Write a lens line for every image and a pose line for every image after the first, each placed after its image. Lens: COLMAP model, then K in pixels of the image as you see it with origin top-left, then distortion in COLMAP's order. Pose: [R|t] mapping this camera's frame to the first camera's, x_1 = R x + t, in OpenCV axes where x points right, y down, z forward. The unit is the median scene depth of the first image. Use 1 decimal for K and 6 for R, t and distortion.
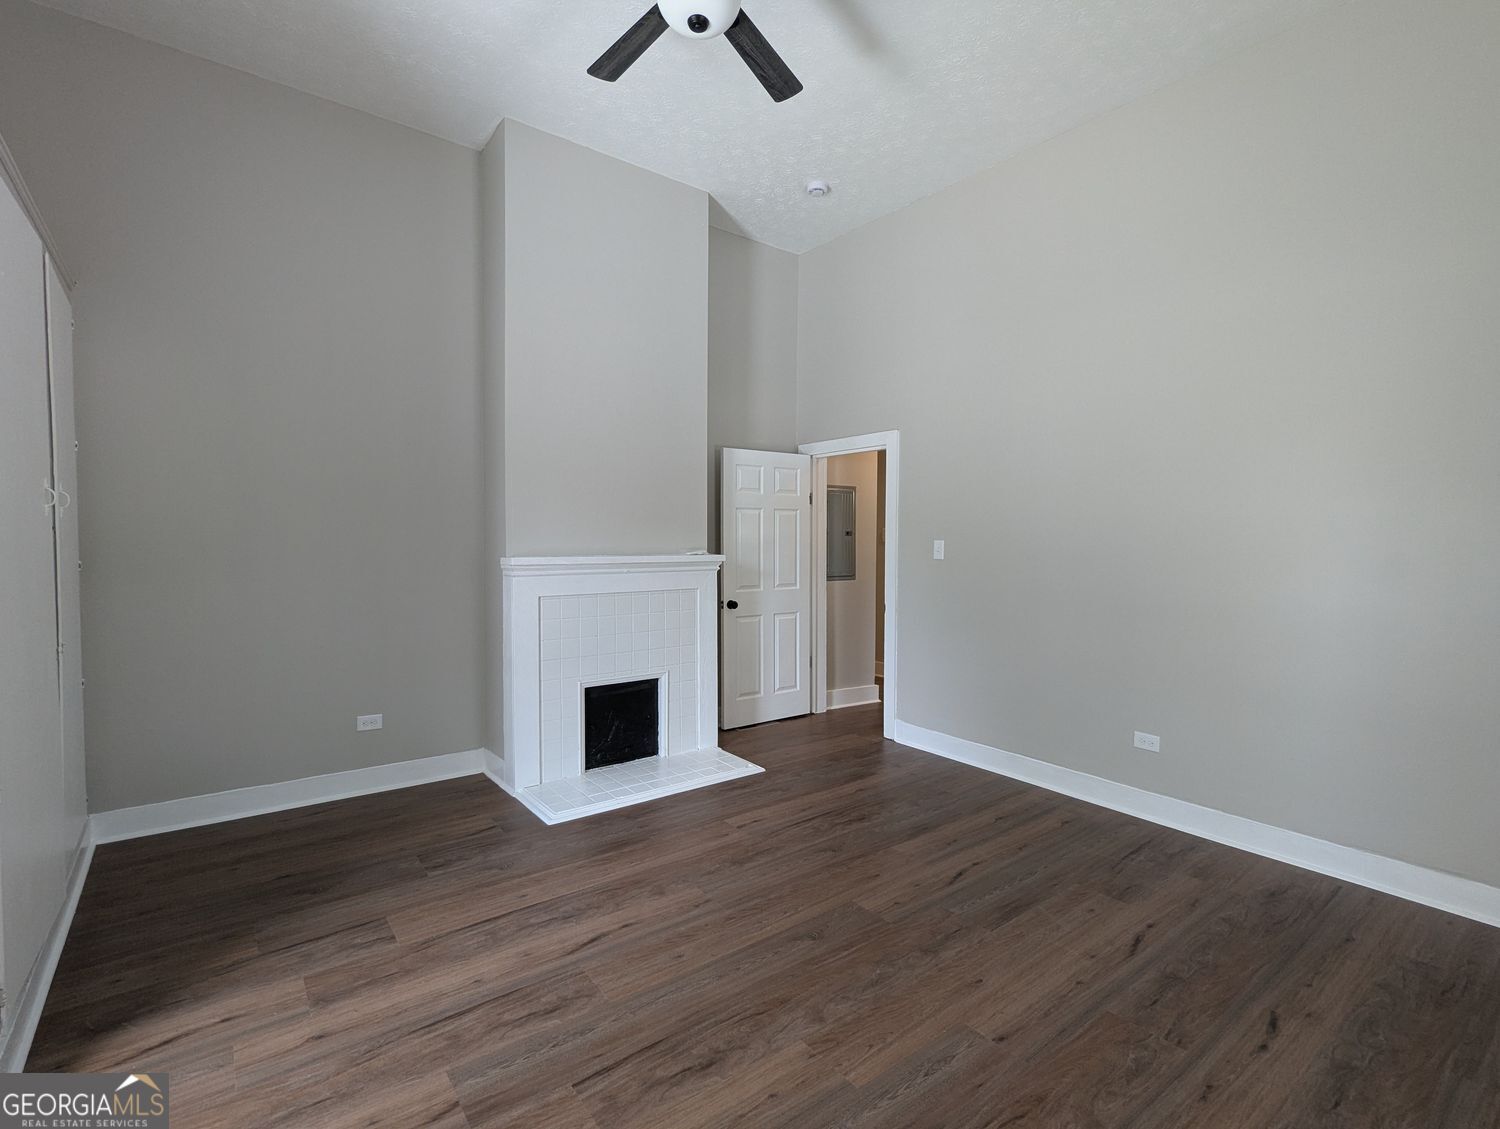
lens RADIAL K [[715.8, 0, 747.7], [0, 715.8, 564.8], [0, 0, 1]] dist [0.003458, 0.000932]
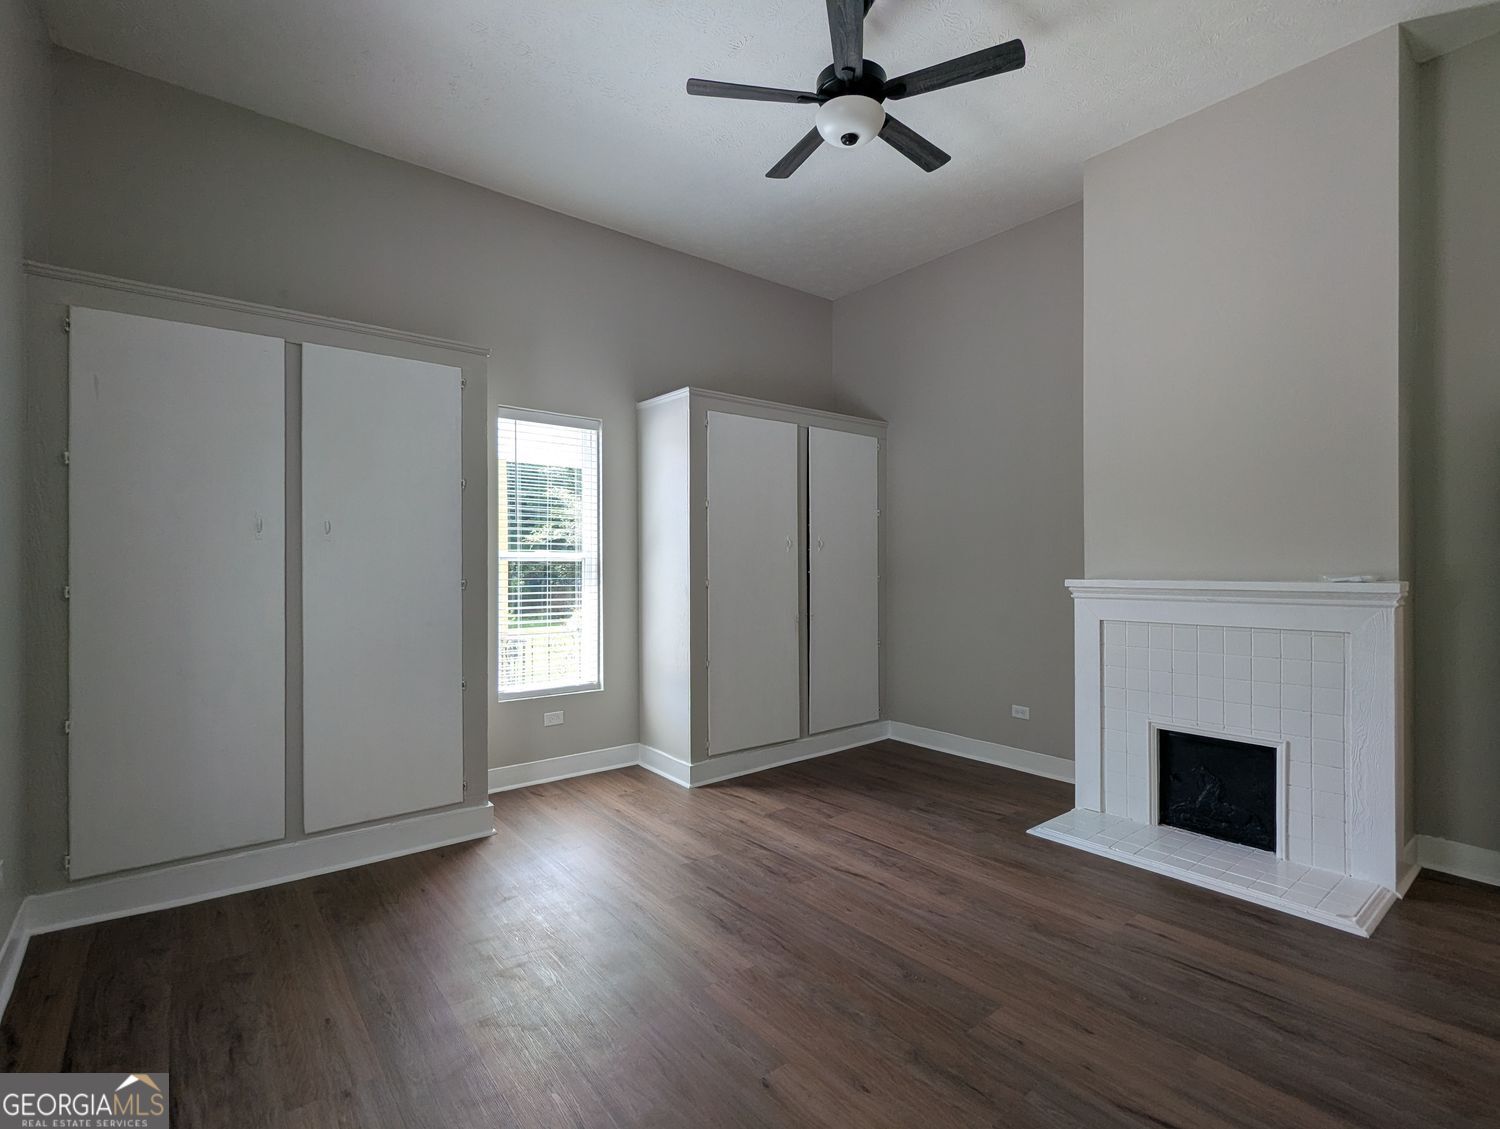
lens RADIAL K [[715.8, 0, 747.7], [0, 715.8, 564.8], [0, 0, 1]] dist [0.003458, 0.000932]
pose [[0.023743, -0.007677, -0.999689, 0.899010], [-0.033616, 0.999399, -0.008473, -0.008705], [0.999153, 0.033806, 0.023471, 0.644110]]
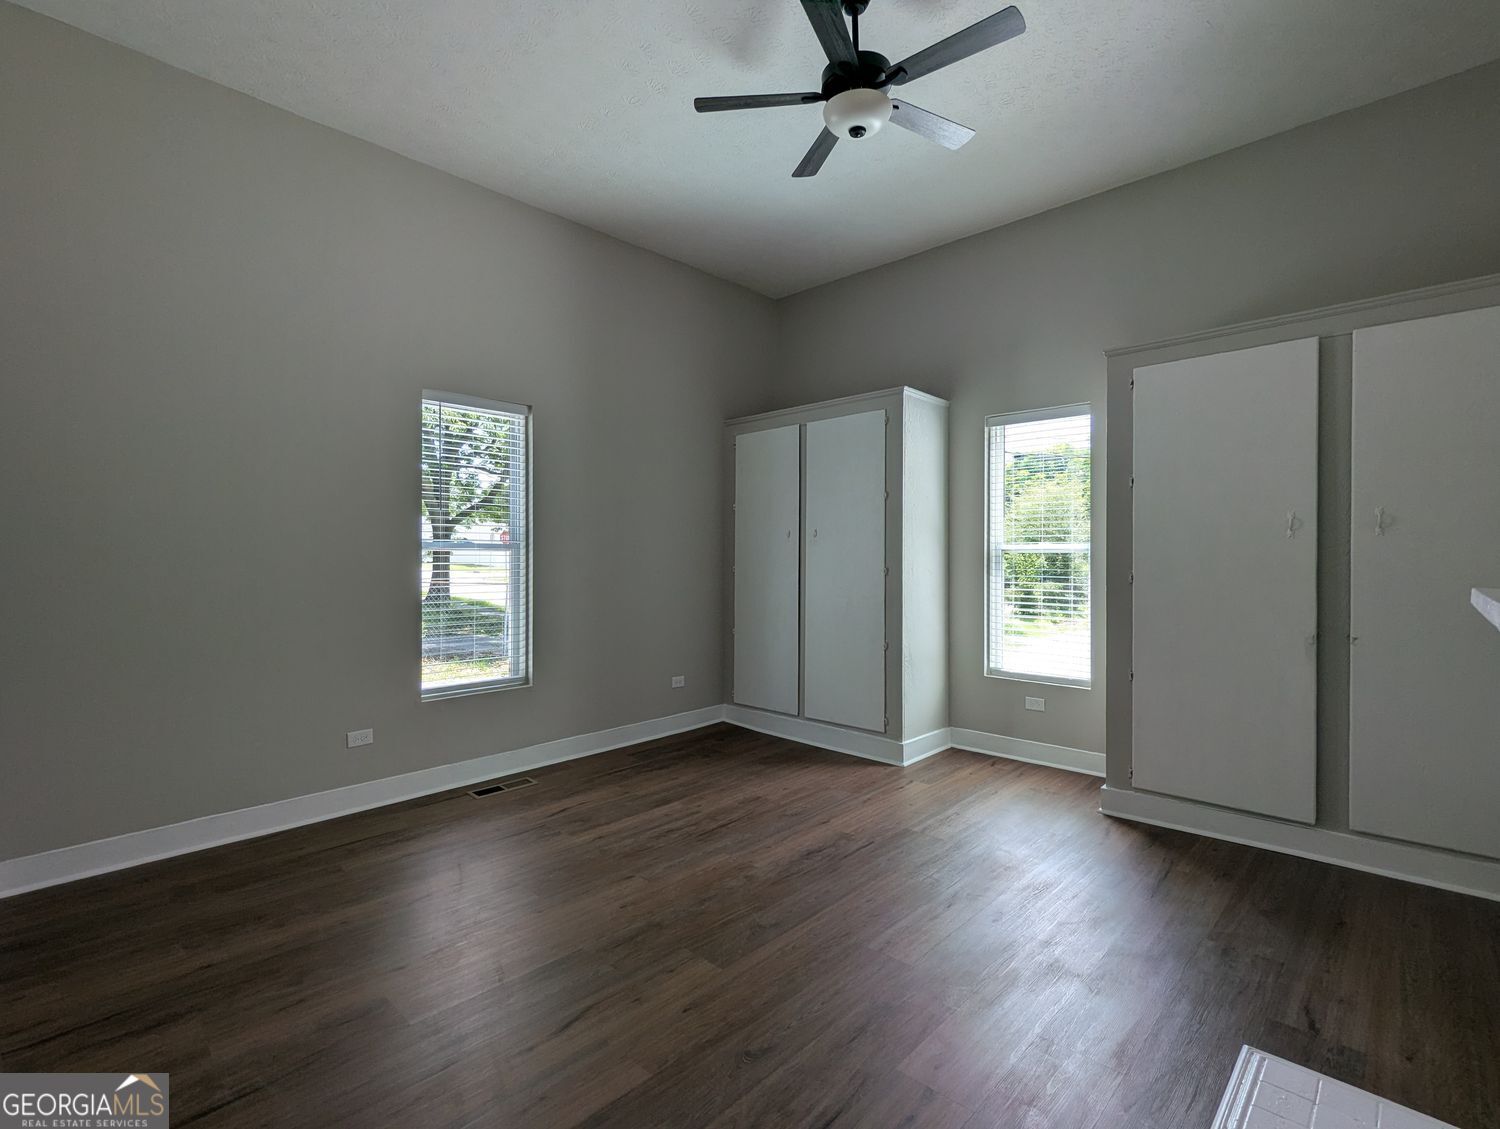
lens RADIAL K [[704.0, 0, 725.3], [0, 704.0, 564.5], [0, 0, 1]] dist [-0.028623, 0.000014]
pose [[-0.992010, -0.003892, -0.126099, 0.236367], [-0.009283, 0.999066, 0.042195, -0.047562], [0.125817, 0.043028, -0.991120, 1.713844]]
